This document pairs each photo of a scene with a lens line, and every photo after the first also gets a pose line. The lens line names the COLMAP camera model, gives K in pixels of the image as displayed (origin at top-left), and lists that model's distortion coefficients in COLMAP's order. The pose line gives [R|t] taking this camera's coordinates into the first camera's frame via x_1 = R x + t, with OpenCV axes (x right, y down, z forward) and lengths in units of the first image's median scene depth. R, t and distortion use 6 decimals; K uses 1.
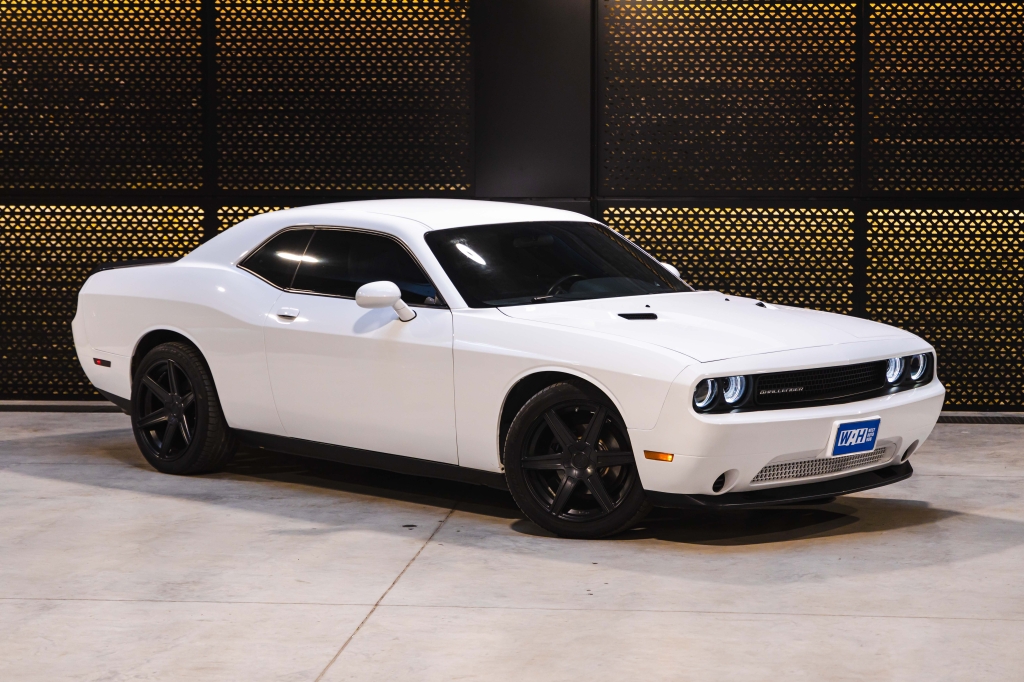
lens RADIAL K [[2466.1, 0, 512.0], [0, 2466.1, 341.0], [0, 0, 1]] dist [0.049642, 0.243904]
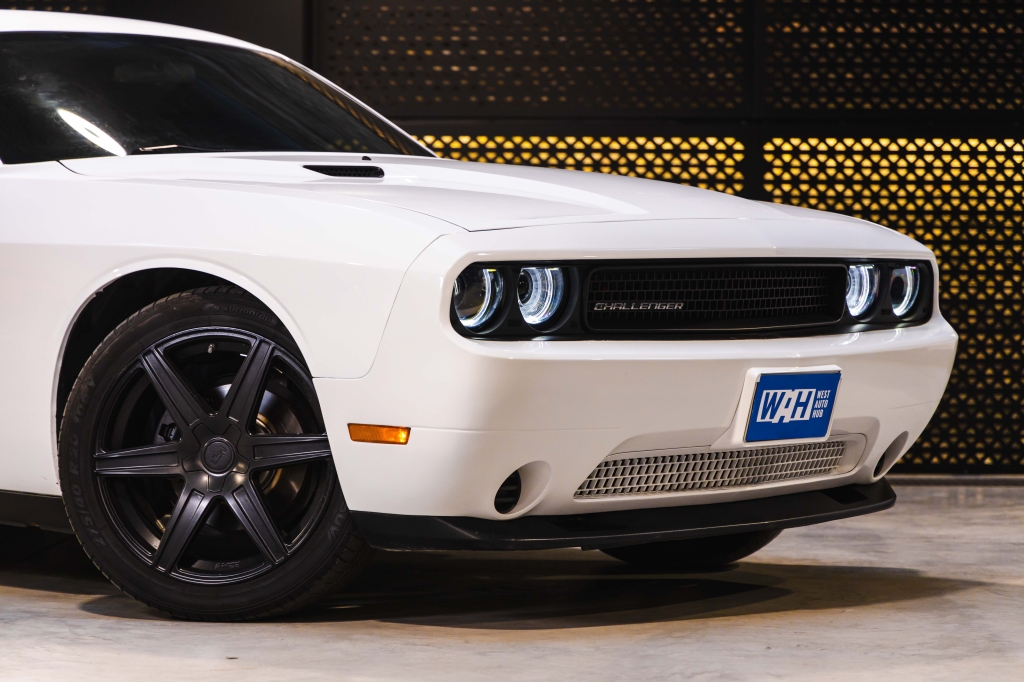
lens RADIAL K [[3108.1, 0, 512.0], [0, 3108.1, 341.0], [0, 0, 1]] dist [0.156565, -0.711451]
pose [[0.997037, 0.001160, 0.076915, 0.037753], [0.003047, 0.998507, -0.054547, 0.058798], [-0.076864, 0.054619, 0.995544, 0.396095]]
